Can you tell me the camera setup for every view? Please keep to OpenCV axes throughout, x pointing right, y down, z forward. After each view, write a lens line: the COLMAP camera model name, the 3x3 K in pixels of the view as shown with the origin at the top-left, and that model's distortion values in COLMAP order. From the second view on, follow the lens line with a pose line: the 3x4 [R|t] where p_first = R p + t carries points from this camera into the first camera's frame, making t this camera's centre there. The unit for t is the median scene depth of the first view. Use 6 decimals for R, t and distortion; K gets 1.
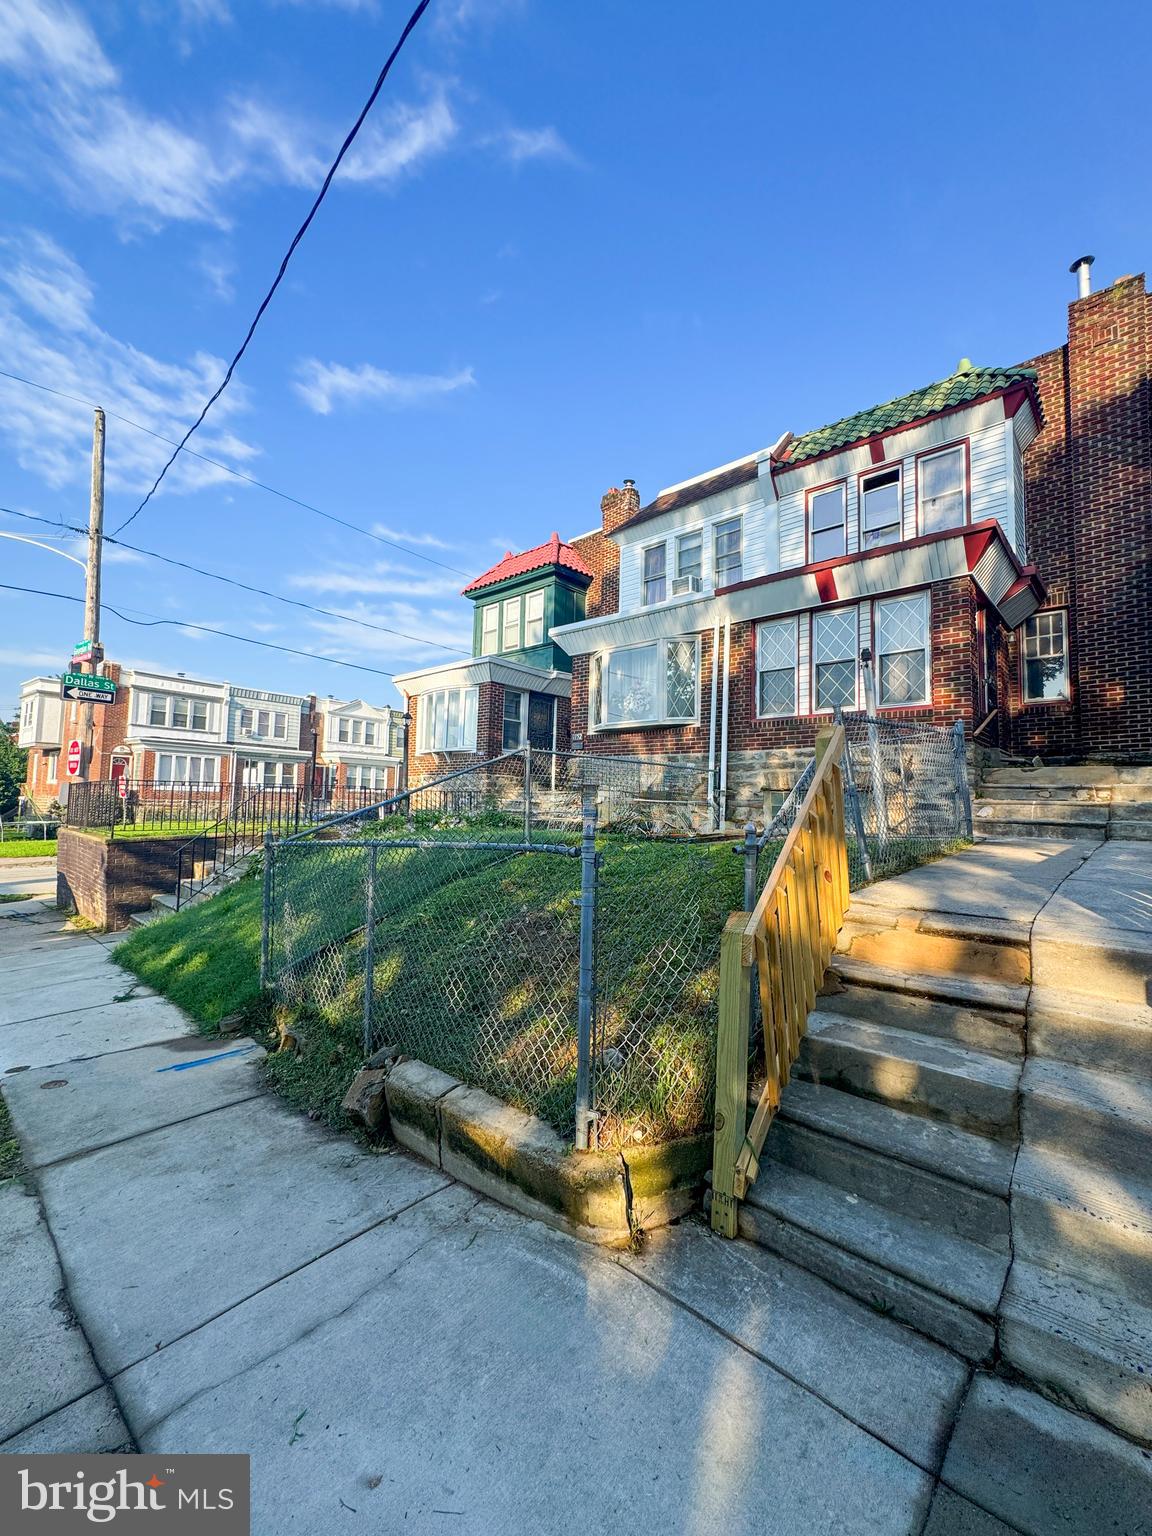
lens RADIAL K [[611.8, 0, 579.0], [0, 611.8, 765.7], [0, 0, 1]] dist [-0.001540, 0.000006]
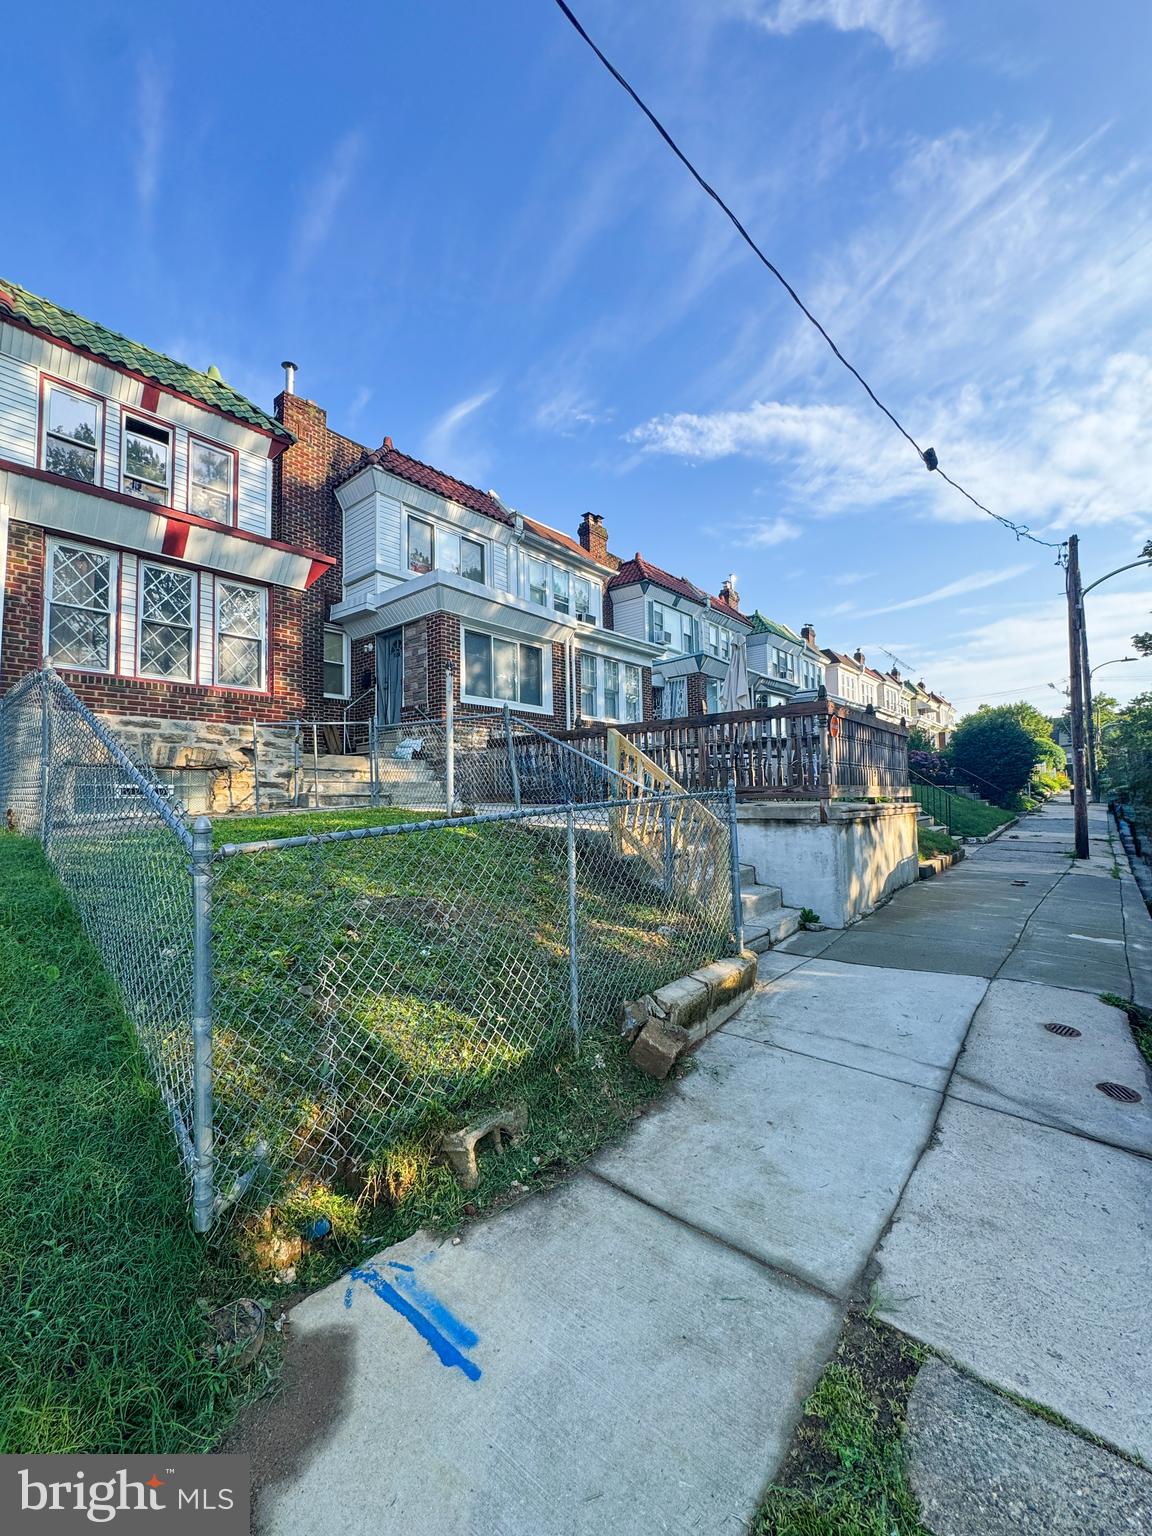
lens RADIAL K [[611.8, 0, 579.0], [0, 611.8, 765.7], [0, 0, 1]] dist [-0.001540, 0.000006]
pose [[-0.035189, 0.034345, 0.998790, -0.445229], [-0.047817, 0.998207, -0.036010, 0.036733], [-0.998236, -0.049026, -0.033484, 0.382016]]
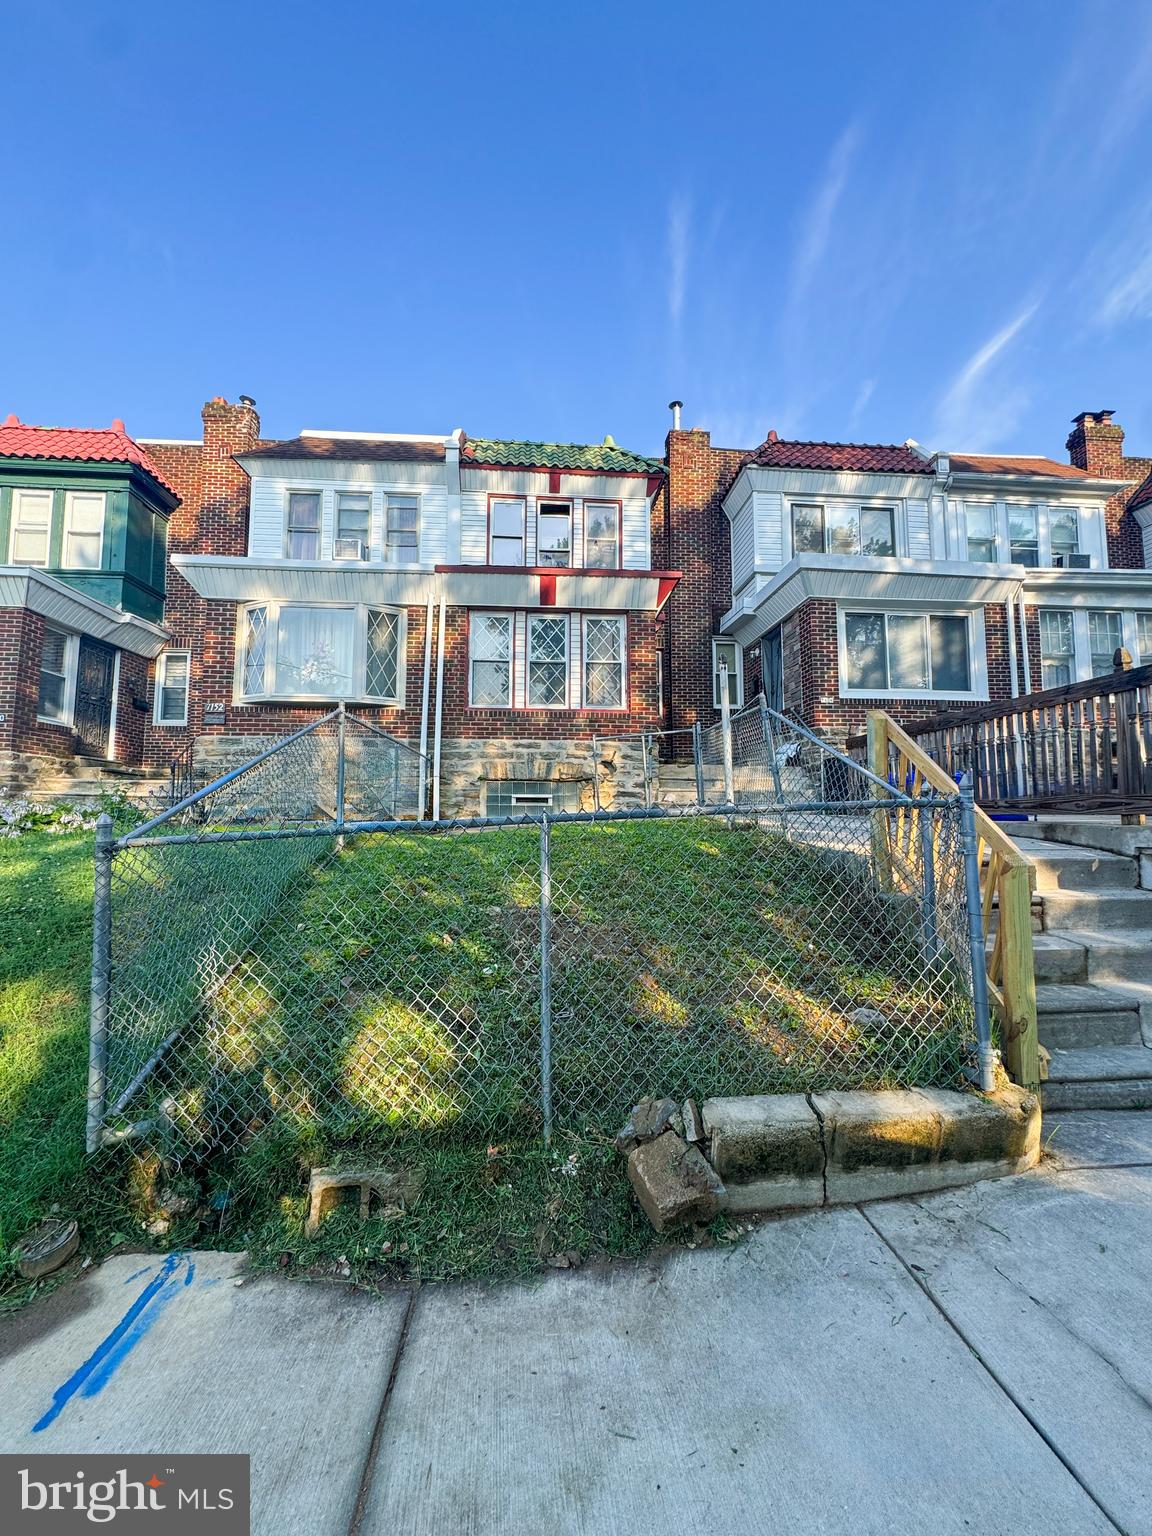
lens RADIAL K [[611.8, 0, 579.0], [0, 611.8, 765.7], [0, 0, 1]] dist [-0.001540, 0.000006]
pose [[0.684510, 0.038003, 0.728012, -0.297532], [-0.034058, 0.999217, -0.020138, 0.030803], [-0.728208, -0.011010, 0.685268, 0.194909]]
